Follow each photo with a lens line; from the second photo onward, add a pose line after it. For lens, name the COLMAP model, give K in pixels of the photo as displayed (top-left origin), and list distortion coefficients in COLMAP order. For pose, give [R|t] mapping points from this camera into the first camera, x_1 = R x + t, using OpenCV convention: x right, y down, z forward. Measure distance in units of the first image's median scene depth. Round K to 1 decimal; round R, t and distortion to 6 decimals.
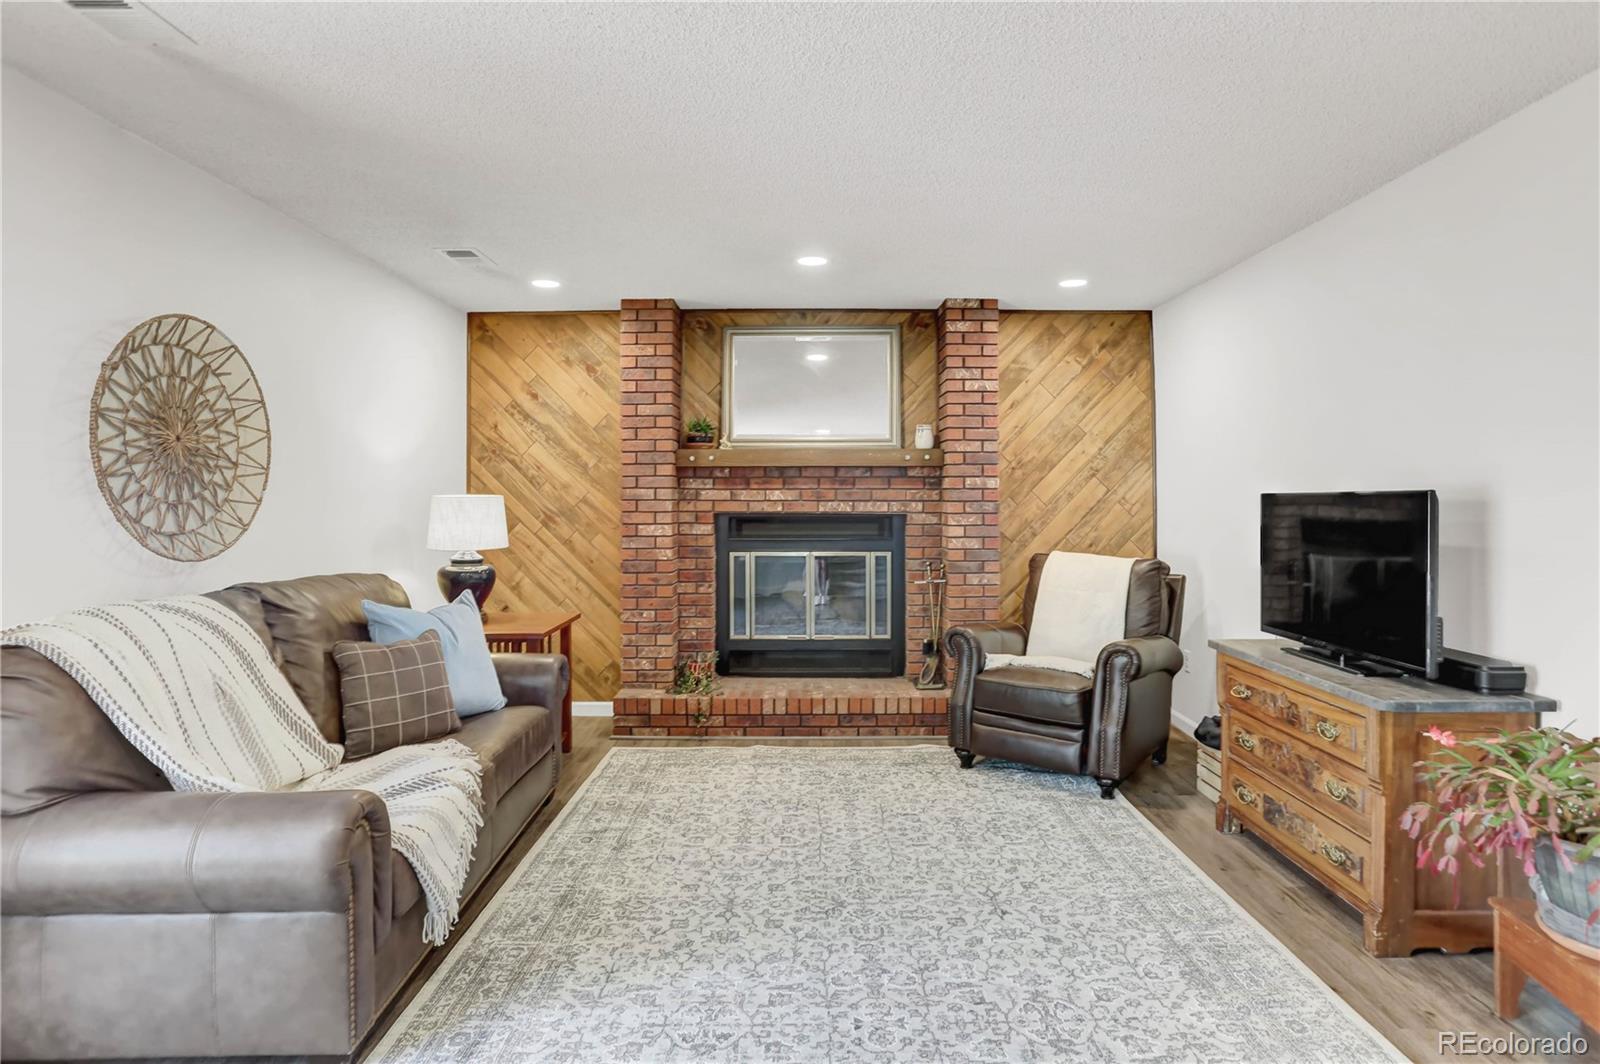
lens RADIAL K [[867.5, 0, 820.0], [0, 867.5, 497.9], [0, 0, 1]] dist [-0.069672, 0.033971]
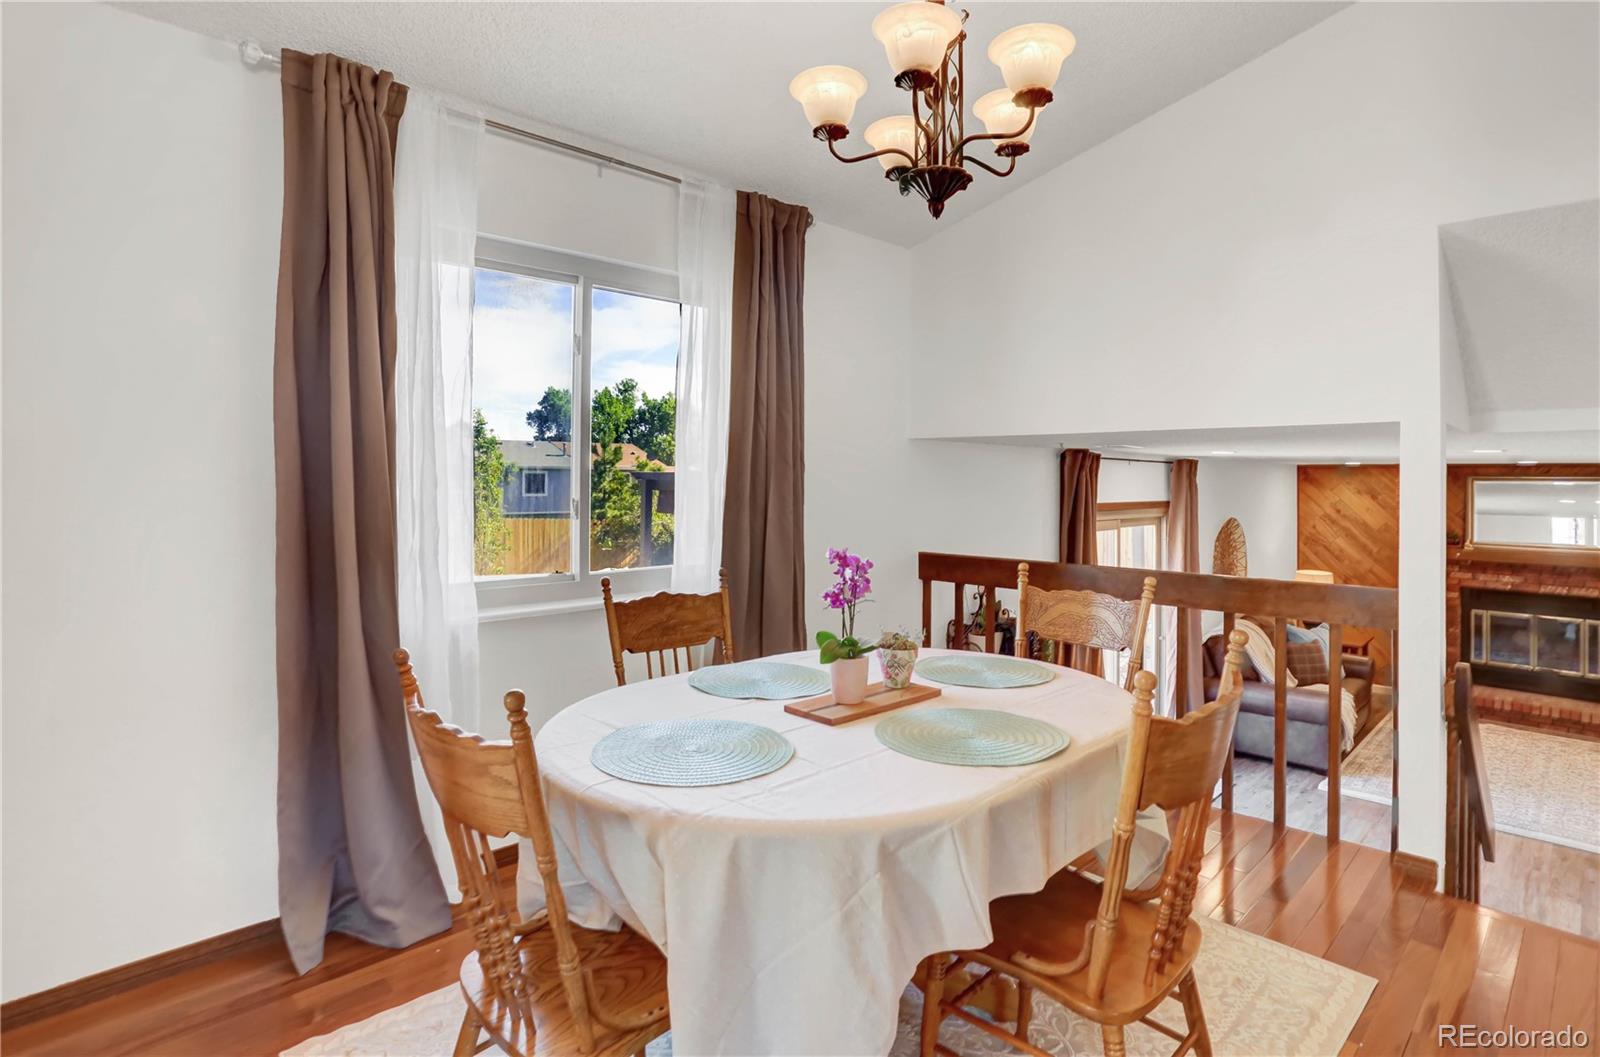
lens RADIAL K [[857.6, 0, 774.5], [0, 857.6, 451.5], [0, 0, 1]] dist [-0.073977, 0.029029]
pose [[0.693020, -0.006926, -0.720885, 0.119434], [-0.015676, 0.999573, -0.024674, -0.194125], [0.720748, 0.028400, 0.692615, -1.149836]]
